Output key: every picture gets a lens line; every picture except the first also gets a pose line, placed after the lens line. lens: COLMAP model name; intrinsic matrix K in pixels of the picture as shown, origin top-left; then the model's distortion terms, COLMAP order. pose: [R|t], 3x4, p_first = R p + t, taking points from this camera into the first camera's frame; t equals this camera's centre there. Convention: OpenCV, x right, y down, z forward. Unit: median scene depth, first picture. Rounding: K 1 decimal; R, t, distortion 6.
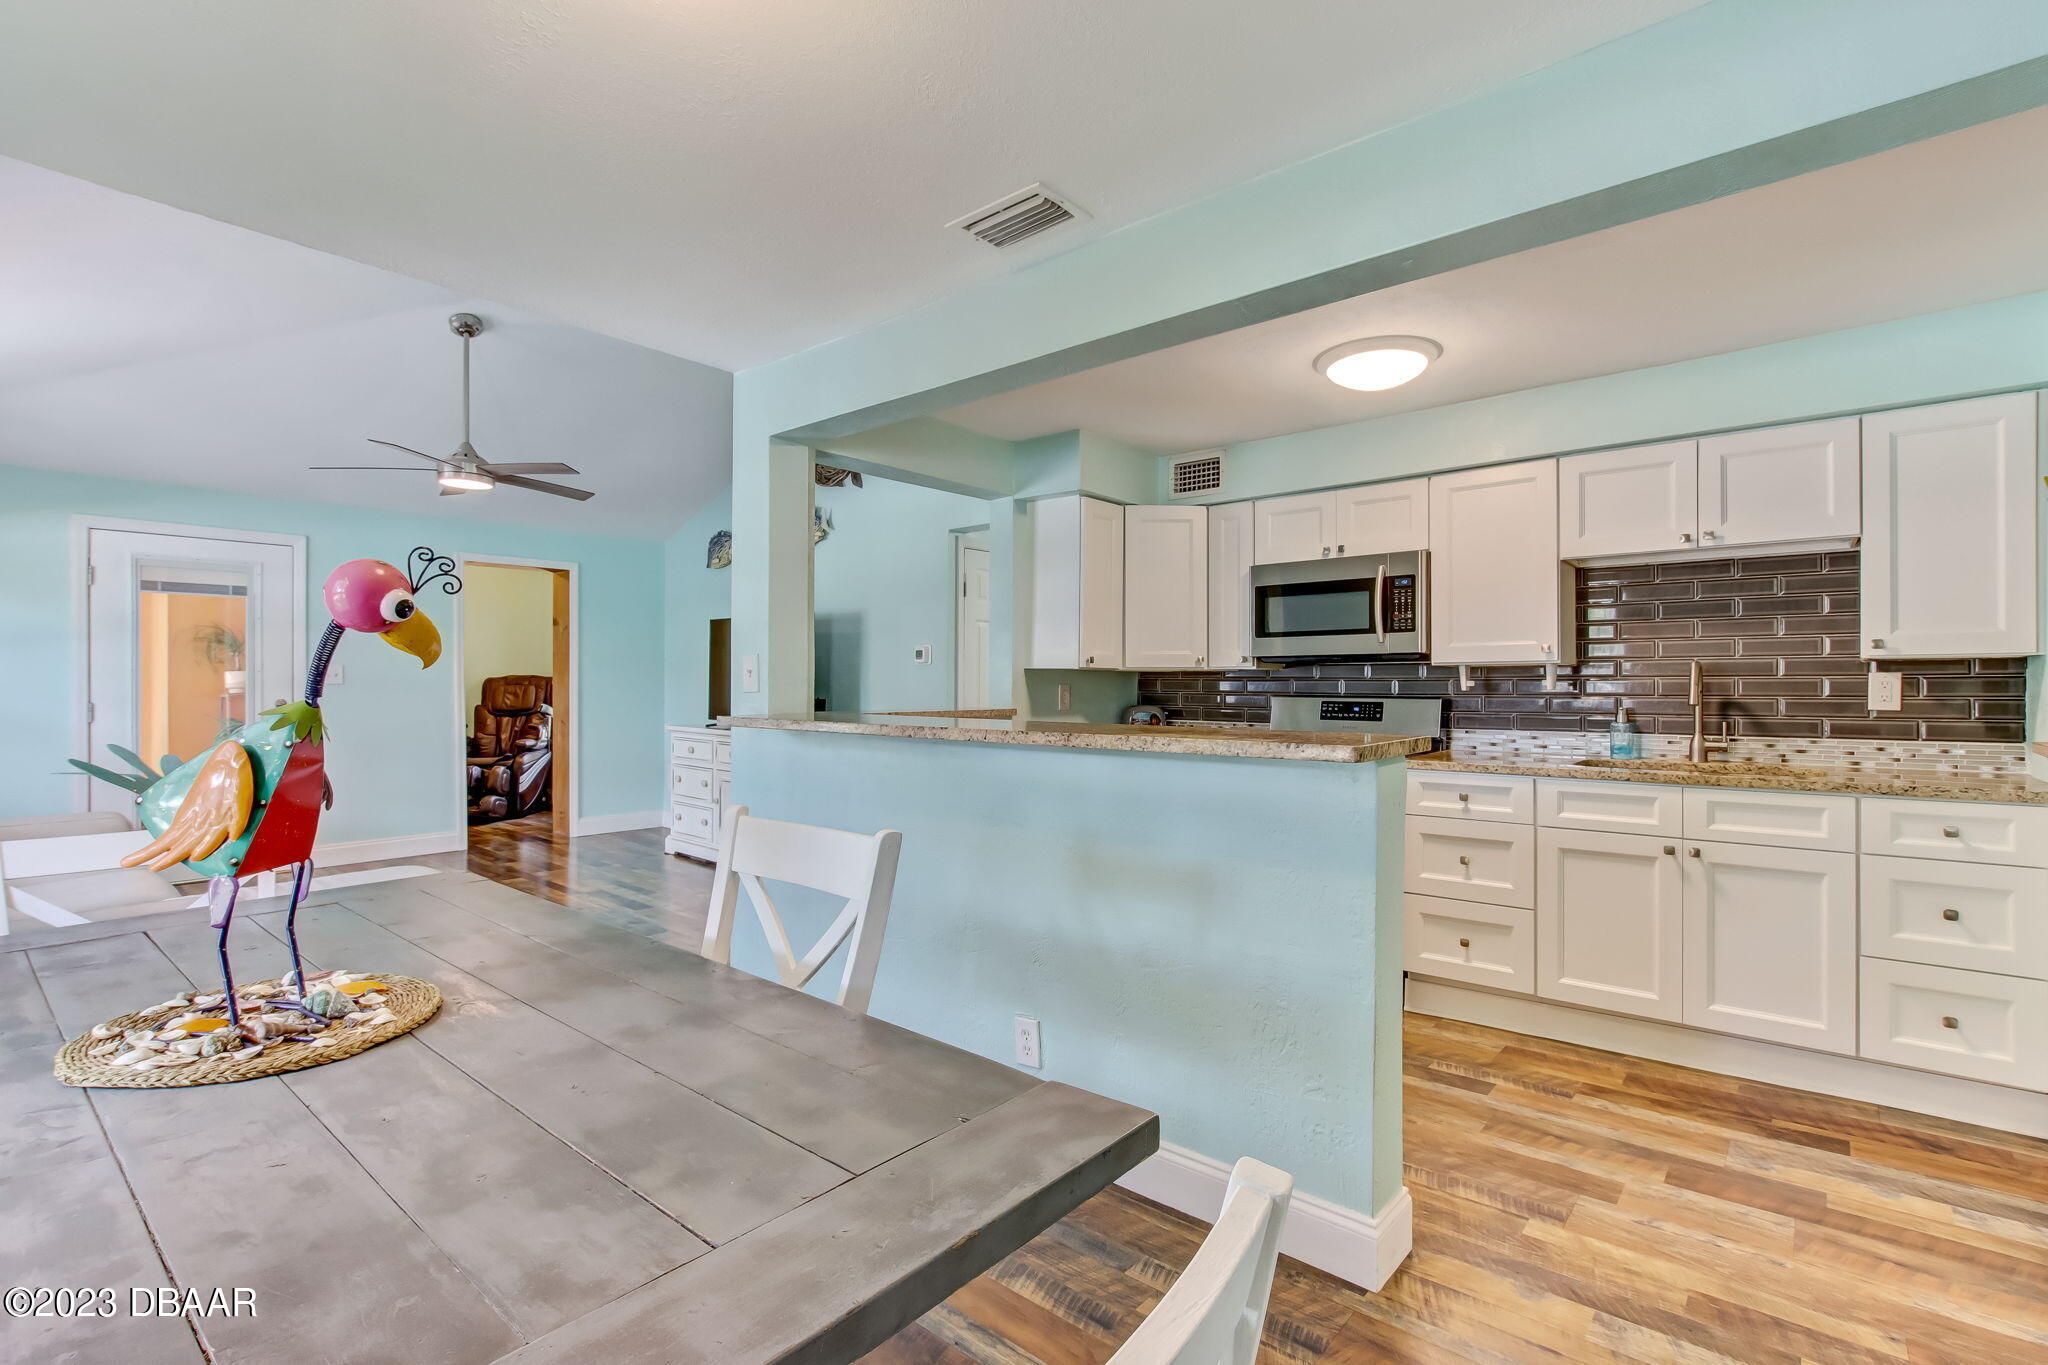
lens RADIAL K [[941.9, 0, 1030.2], [0, 941.9, 688.4], [0, 0, 1]] dist [-0.016736, 0.006036]
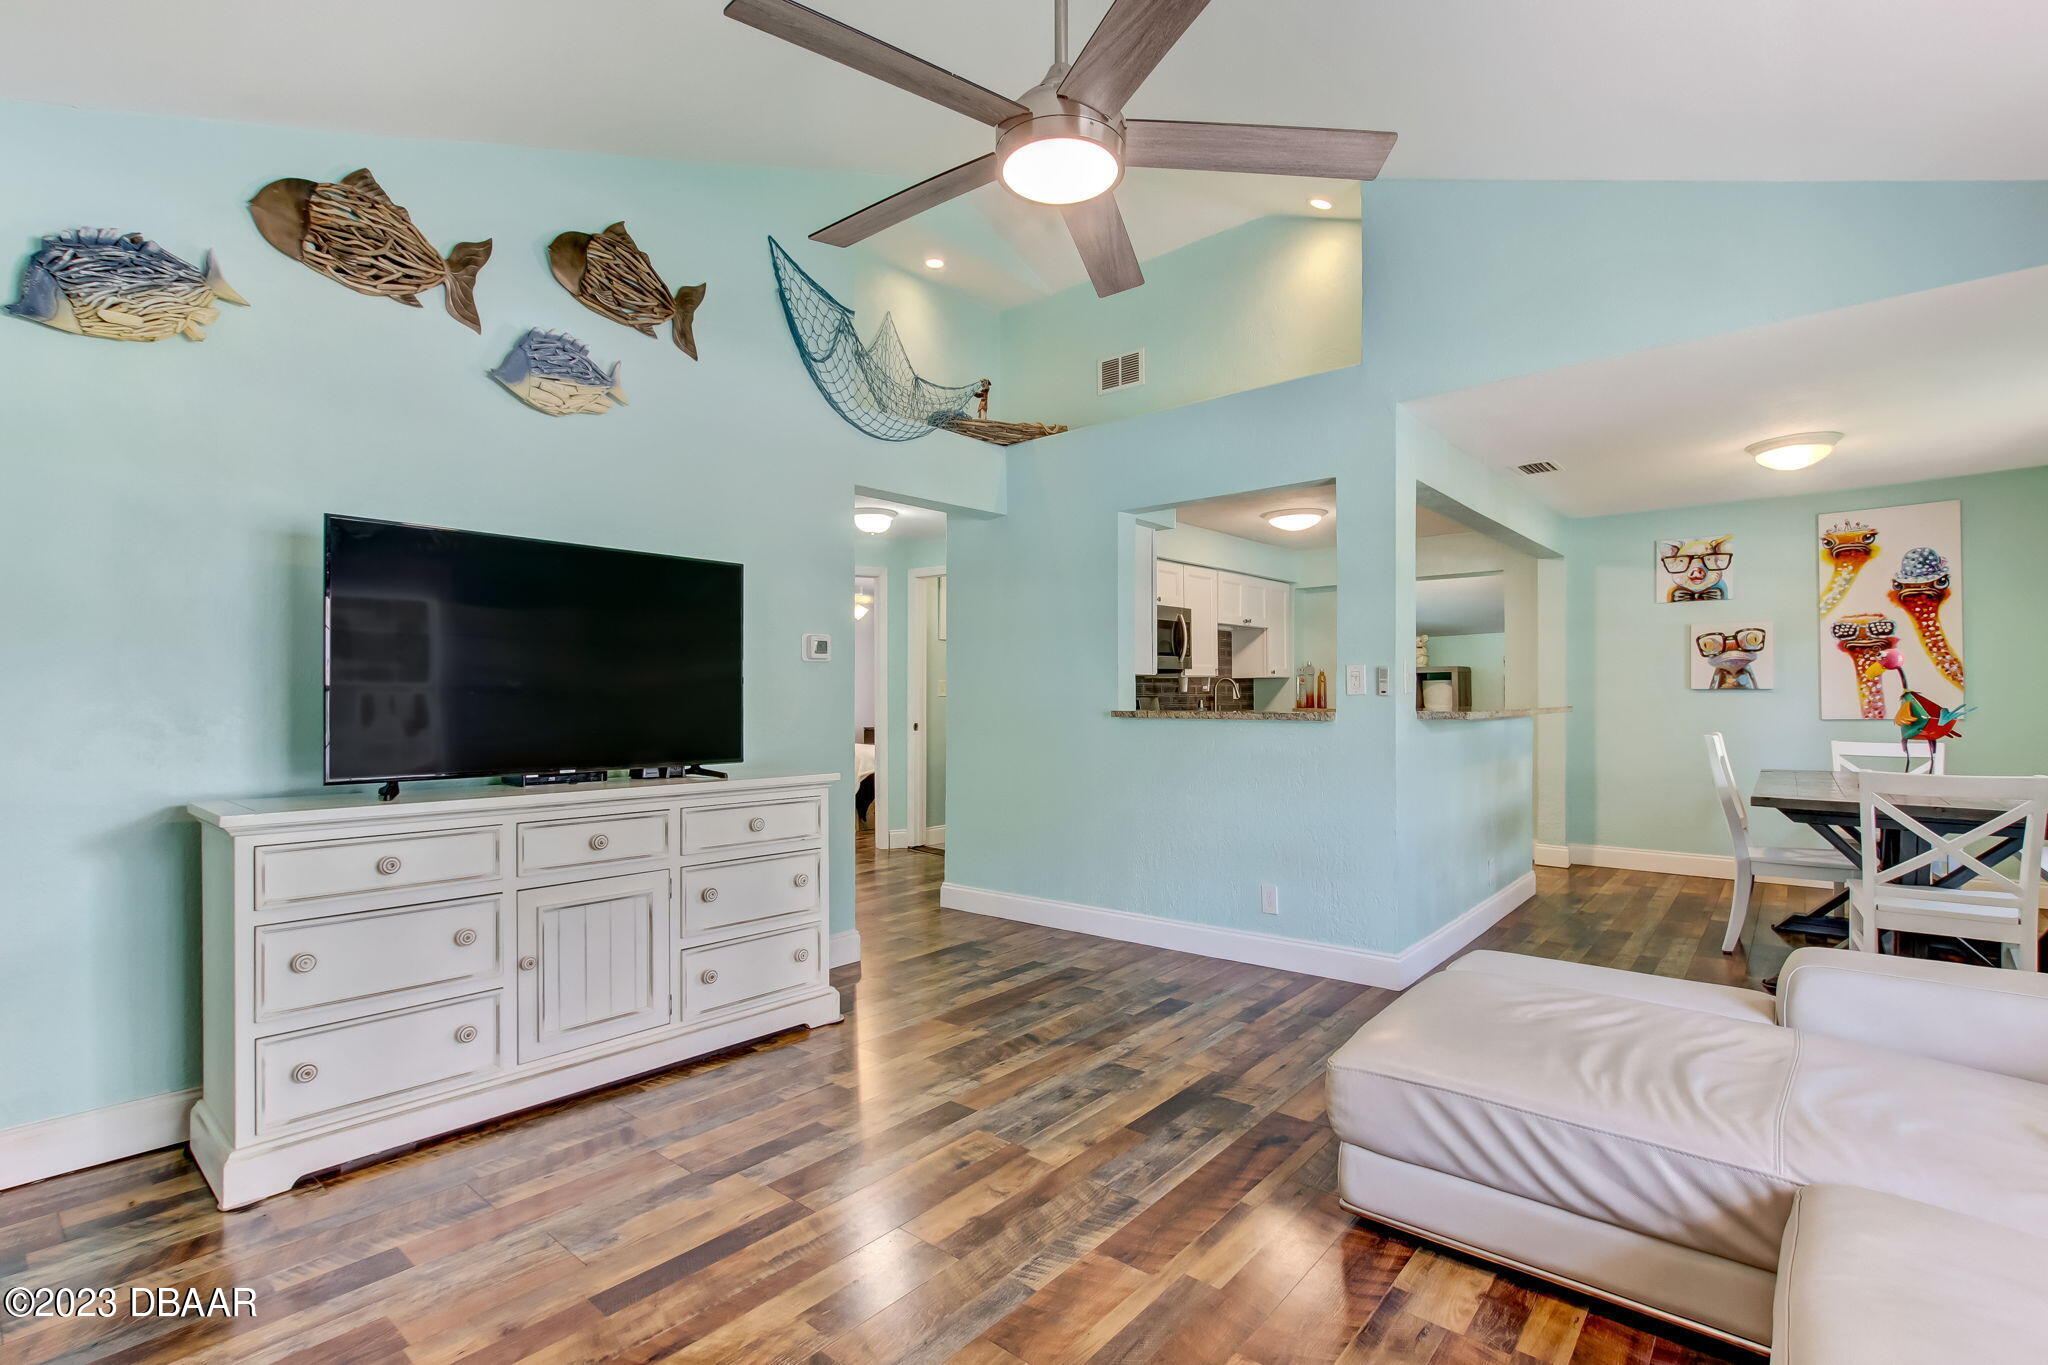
lens RADIAL K [[946.9, 0, 1027.4], [0, 946.9, 690.3], [0, 0, 1]] dist [-0.016123, 0.004927]
pose [[-0.012597, 0.001229, 0.999920, -1.108532], [0.008699, 0.999962, -0.001120, -0.000740], [-0.999883, 0.008684, -0.012607, 1.135499]]
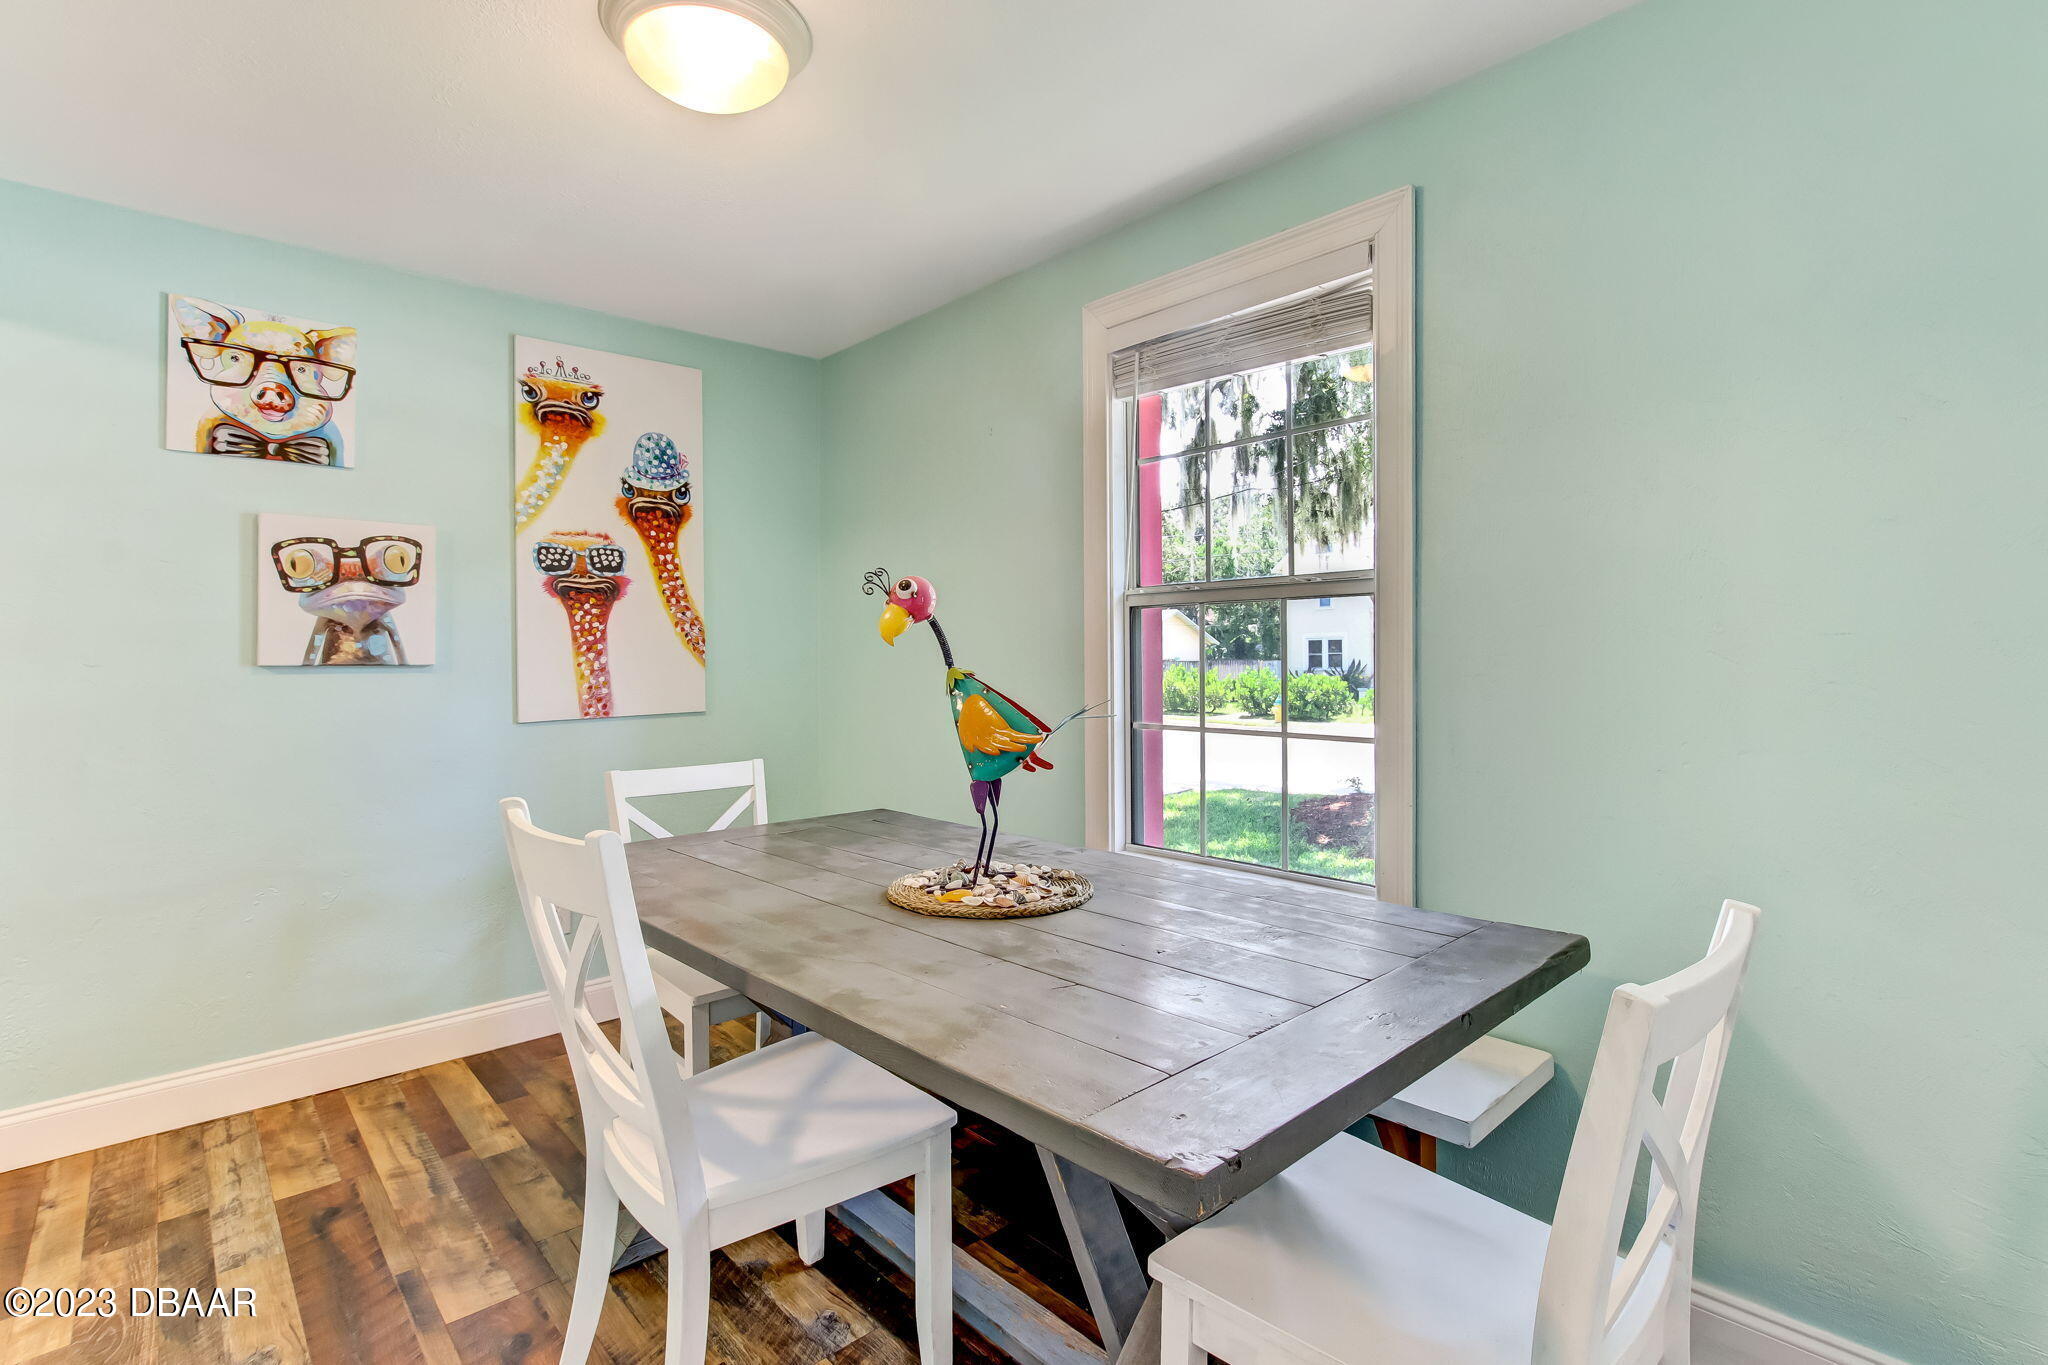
lens RADIAL K [[941.6, 0, 1026.5], [0, 941.6, 650.3], [0, 0, 1]] dist [-0.013921, 0.000106]
pose [[-0.992654, 0.004520, 0.120902, -0.285599], [0.004238, 0.999988, -0.002594, -0.001872], [-0.120912, -0.002063, -0.992661, 0.660758]]
